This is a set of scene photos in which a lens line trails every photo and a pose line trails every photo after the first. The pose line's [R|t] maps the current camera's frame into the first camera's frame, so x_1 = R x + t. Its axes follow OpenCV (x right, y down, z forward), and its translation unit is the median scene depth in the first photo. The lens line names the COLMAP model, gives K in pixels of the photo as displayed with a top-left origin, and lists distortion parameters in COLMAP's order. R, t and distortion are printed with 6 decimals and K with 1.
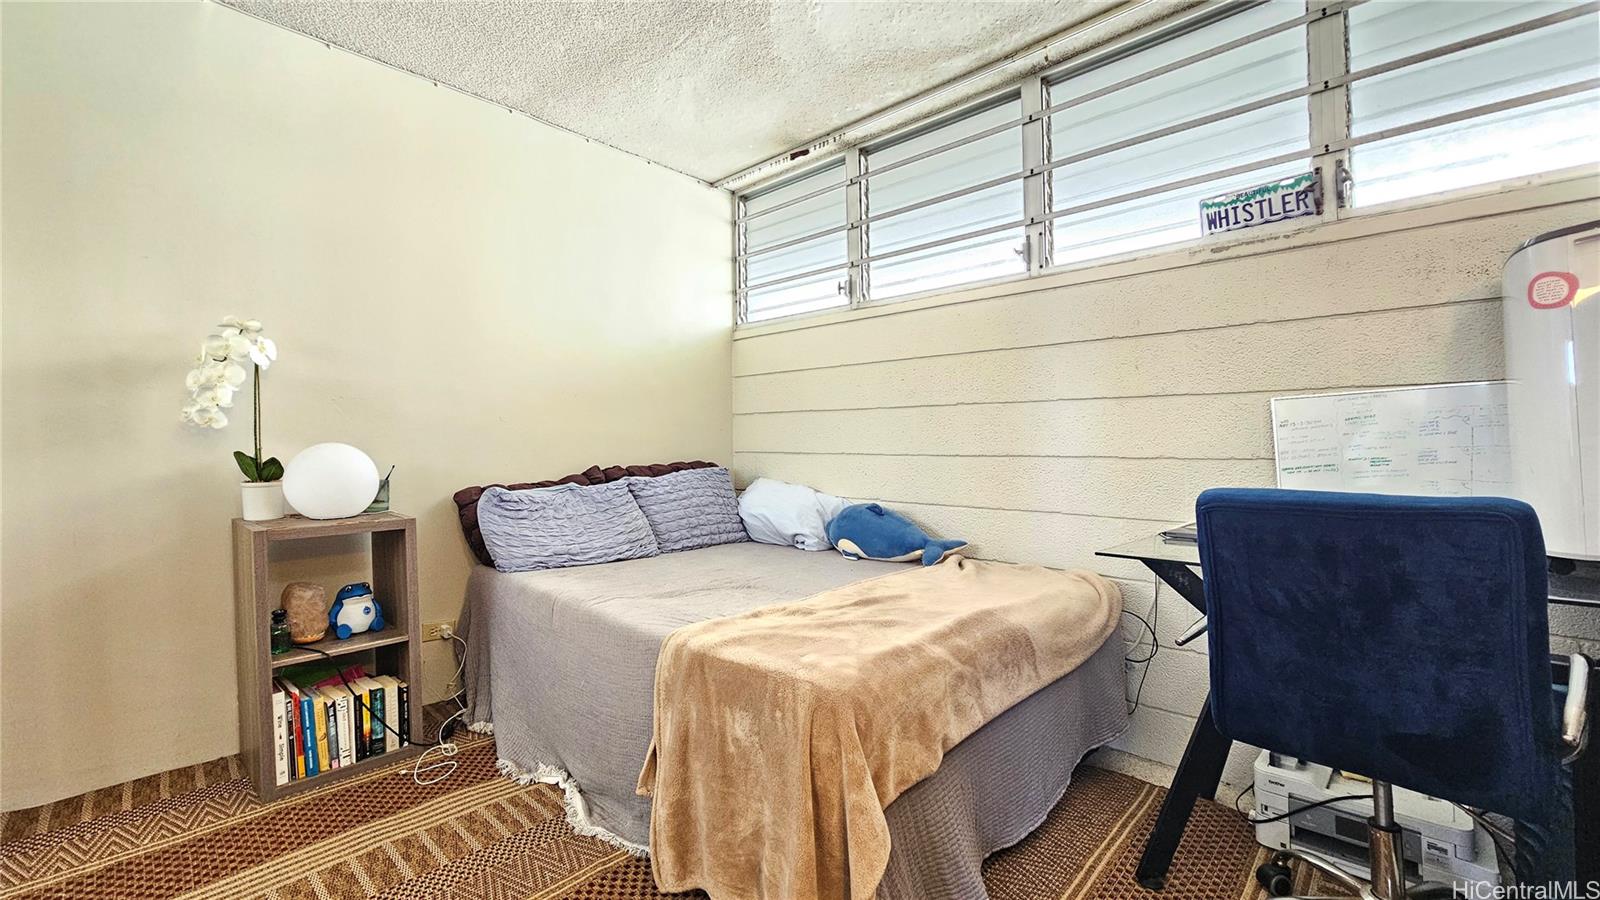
lens RADIAL K [[652.2, 0, 811.4], [0, 652.2, 446.6], [0, 0, 1]] dist [-0.000613, -0.000153]
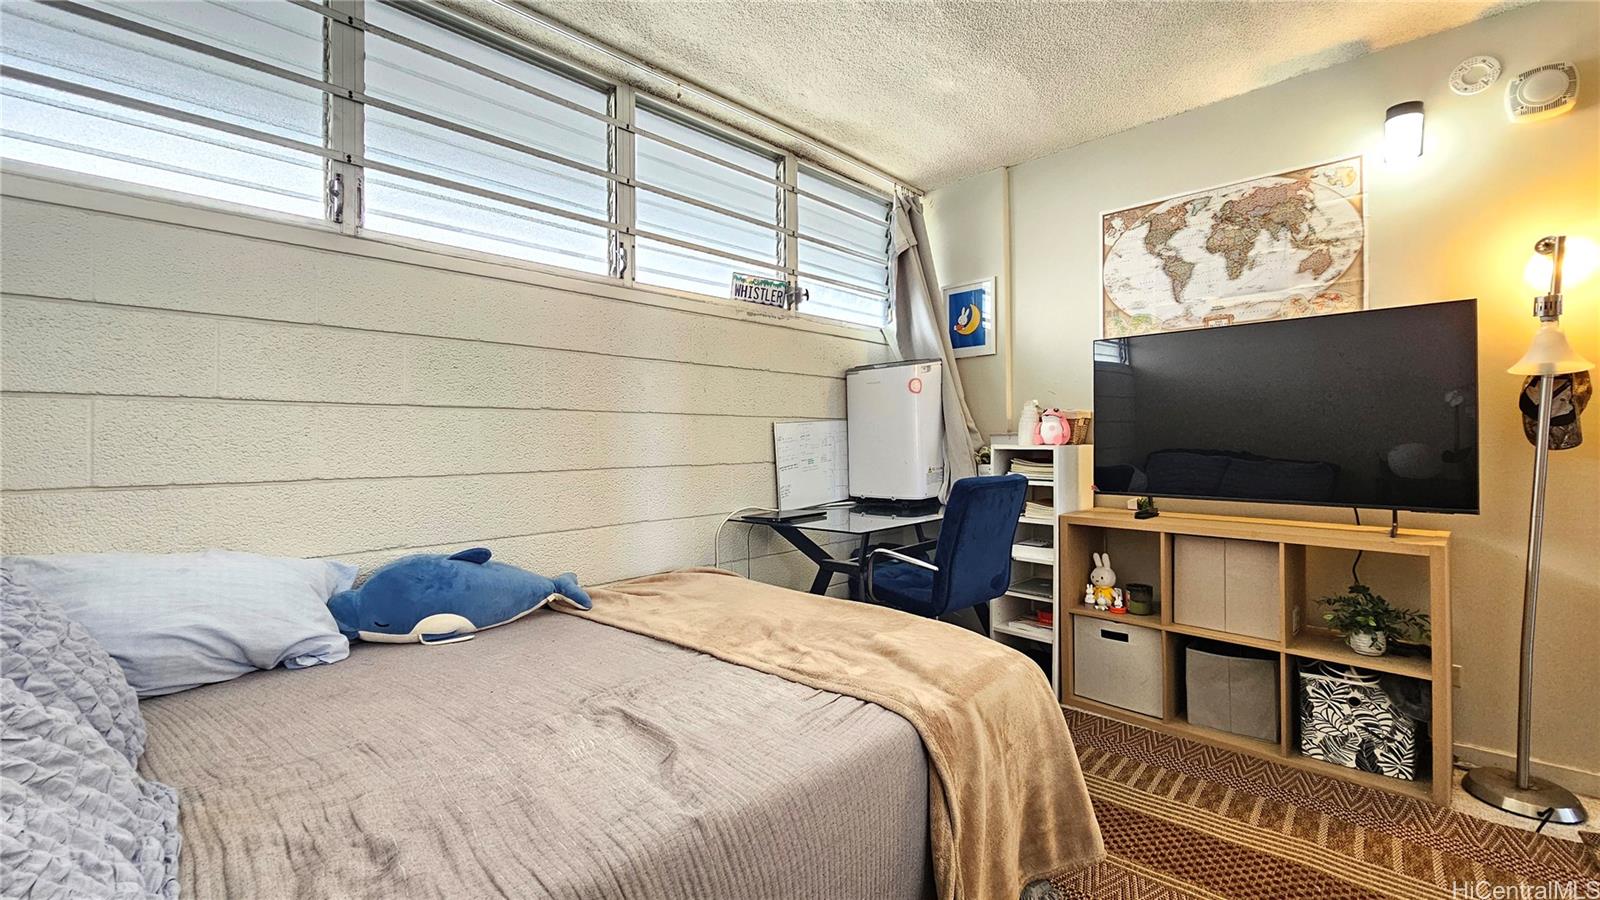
lens RADIAL K [[663.7, 0, 808.7], [0, 663.7, 445.6], [0, 0, 1]] dist [-0.000736, -0.000176]
pose [[-0.004874, -0.016151, 0.999858, -0.721763], [0.011268, 0.999805, 0.016205, -0.033132], [-0.999925, 0.011346, -0.004691, 0.775229]]
